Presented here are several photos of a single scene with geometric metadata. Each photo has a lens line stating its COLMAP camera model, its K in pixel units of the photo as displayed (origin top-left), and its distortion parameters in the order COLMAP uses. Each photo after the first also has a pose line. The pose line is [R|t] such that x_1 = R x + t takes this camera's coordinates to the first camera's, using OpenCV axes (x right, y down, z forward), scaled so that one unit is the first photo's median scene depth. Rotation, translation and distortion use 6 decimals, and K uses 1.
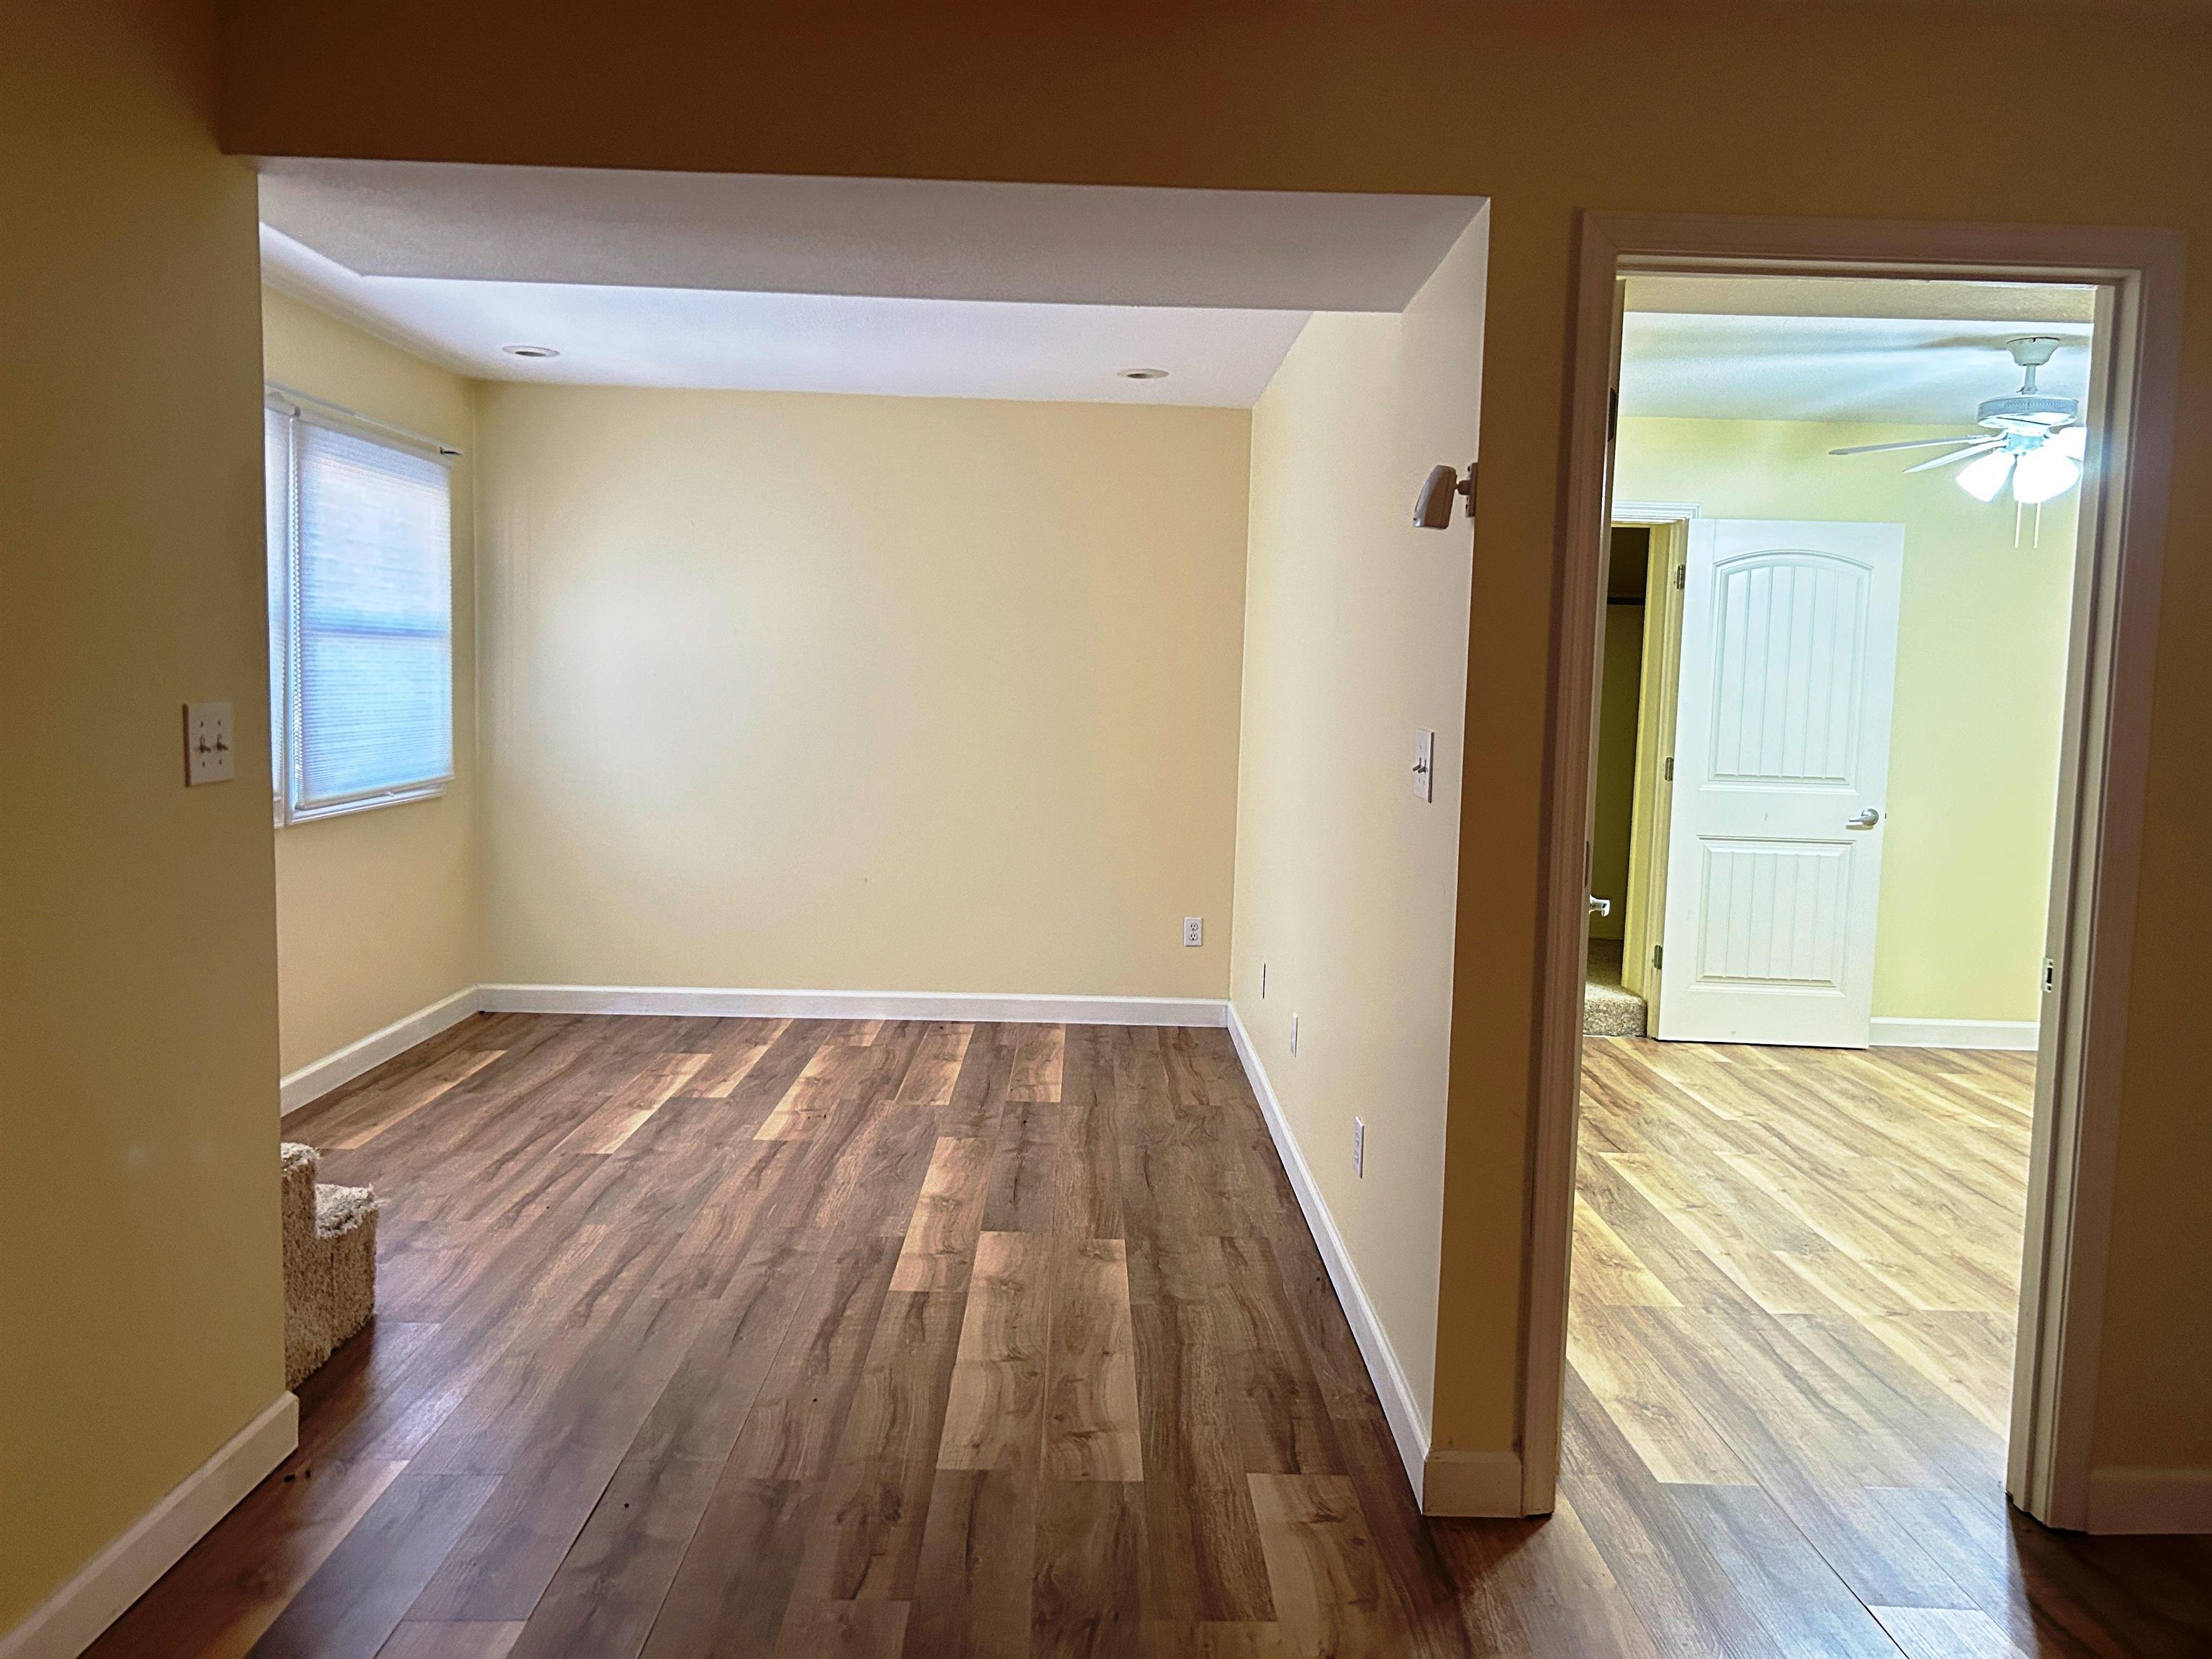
lens RADIAL K [[1690.9, 0, 1117.7], [0, 1690.9, 814.7], [0, 0, 1]] dist [0.024378, 0.002286]
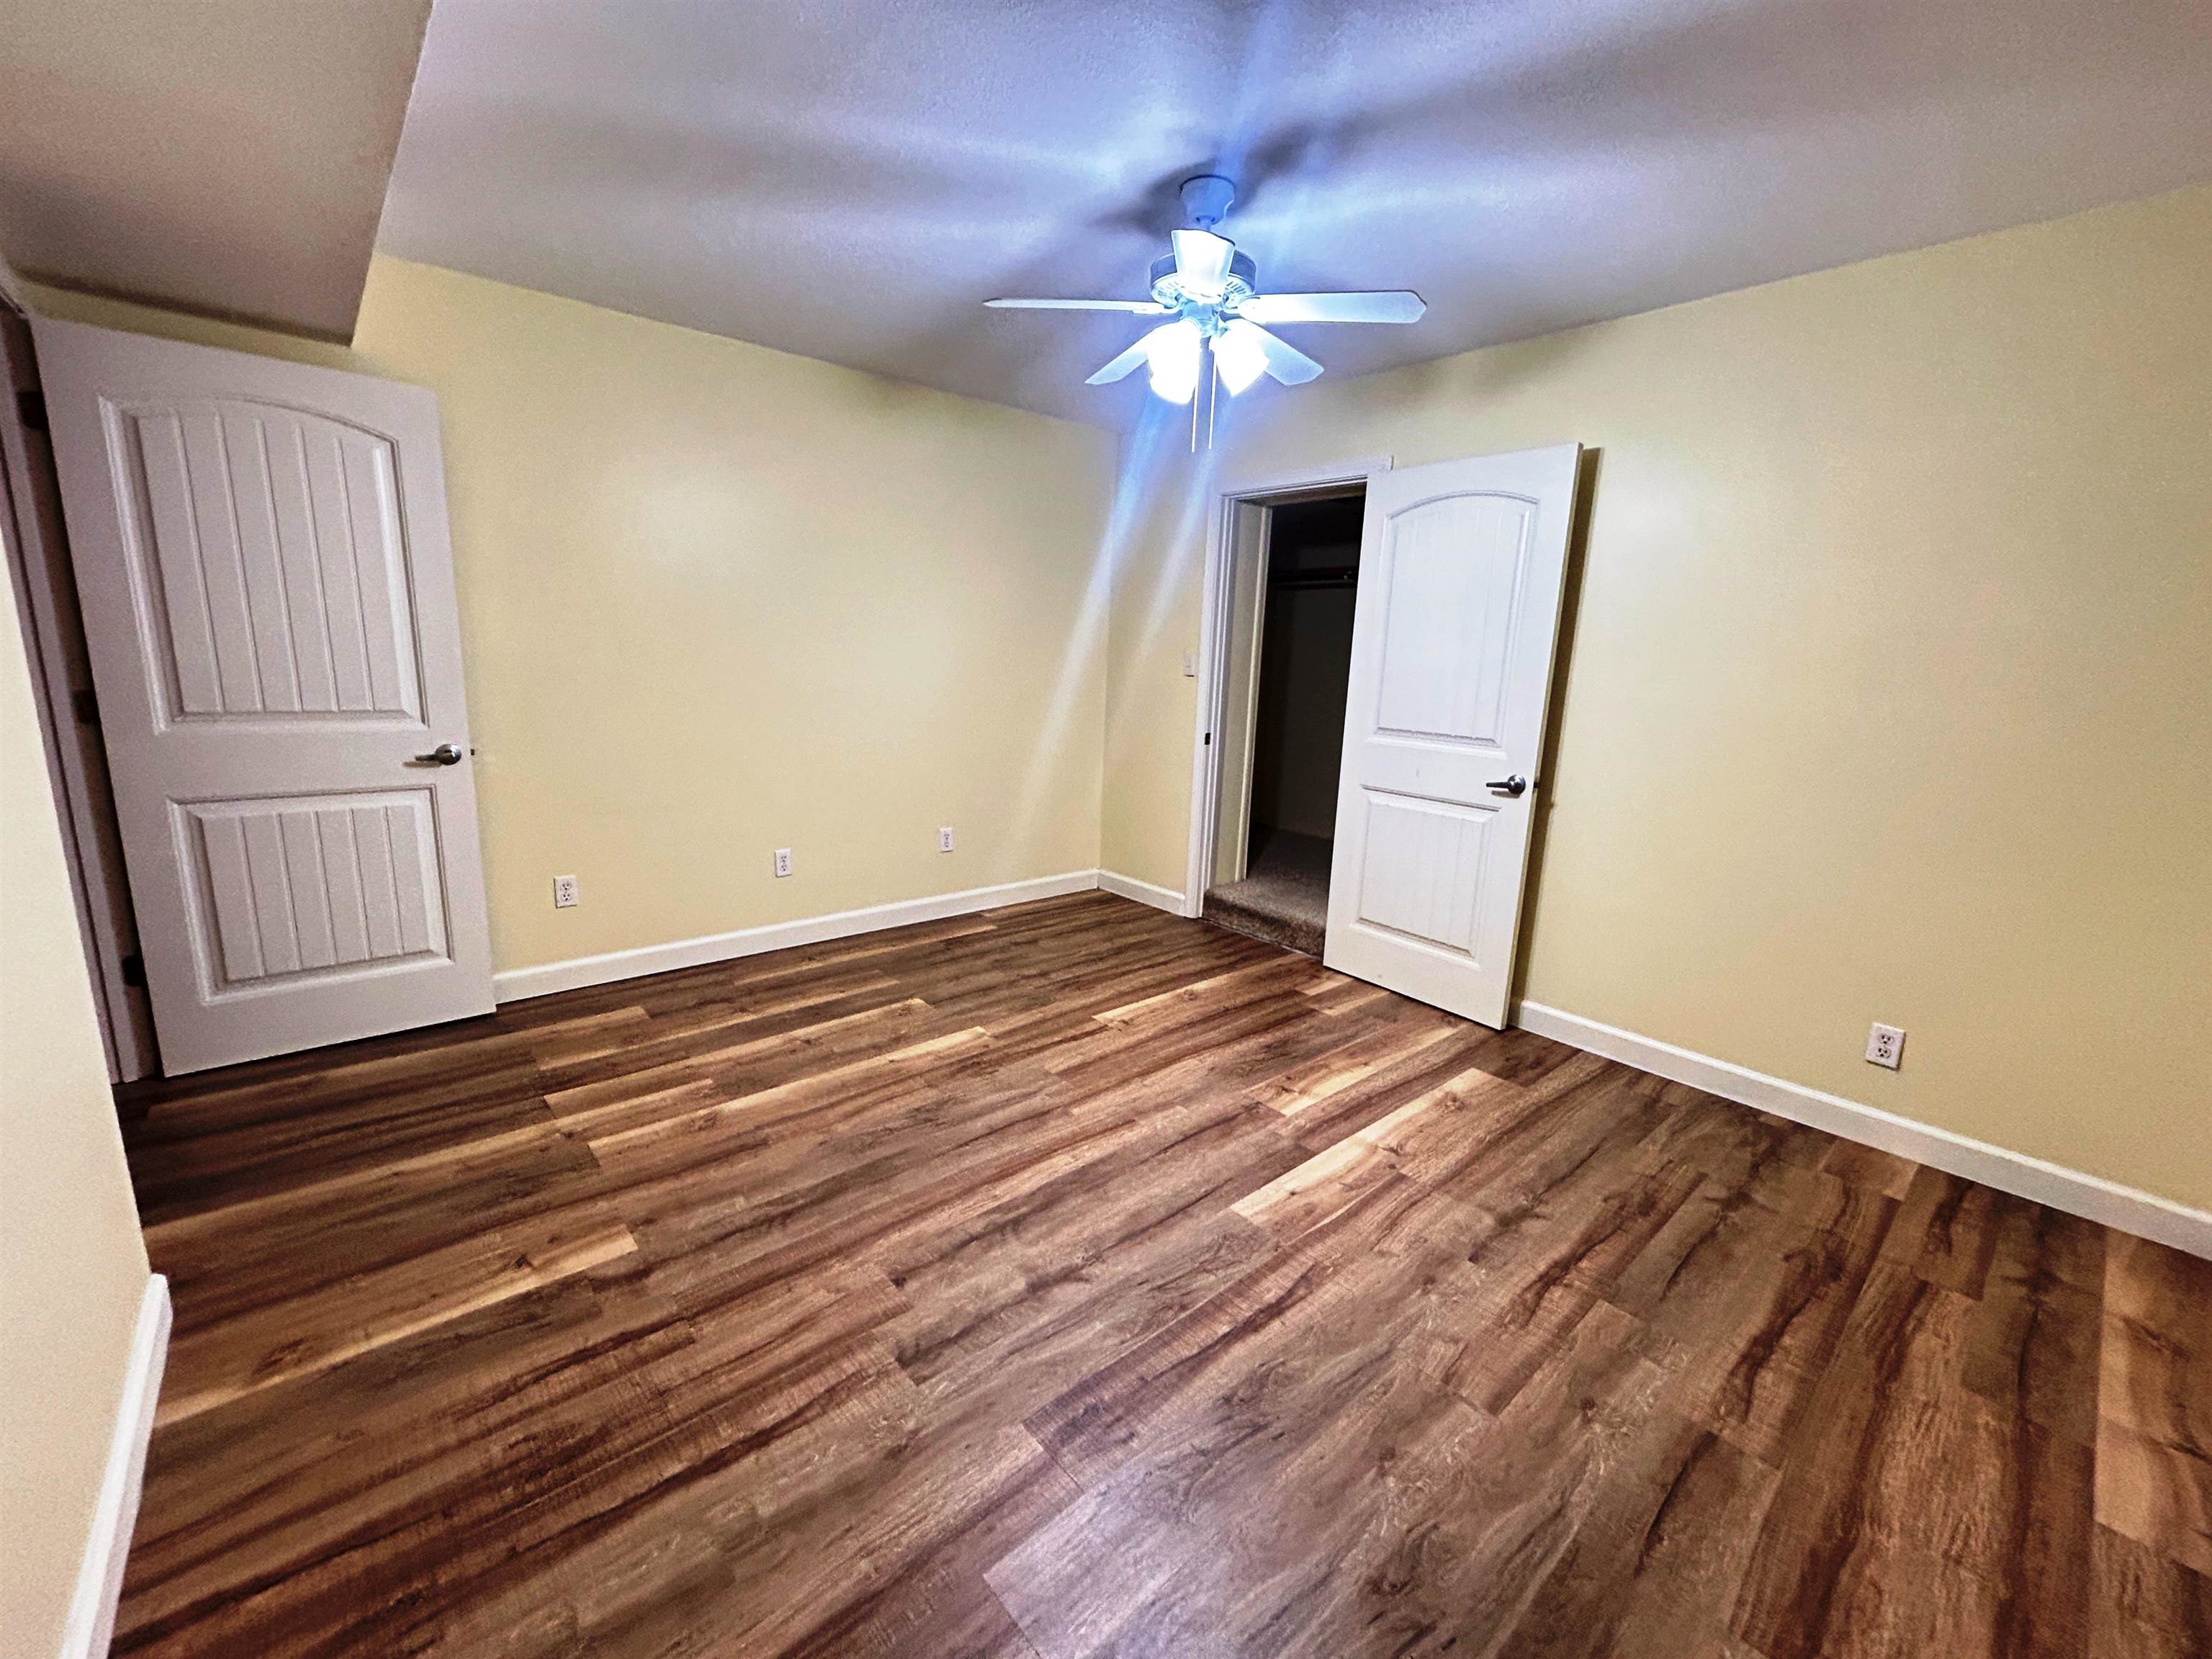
lens RADIAL K [[892.9, 0, 1093.6], [0, 892.9, 834.5], [0, 0, 1]] dist [-0.008185, 0.000469]
pose [[0.636848, 0.151512, -0.755955, 0.769432], [-0.078526, 0.988148, 0.131896, -0.020235], [0.766980, -0.024636, 0.641198, 0.600125]]
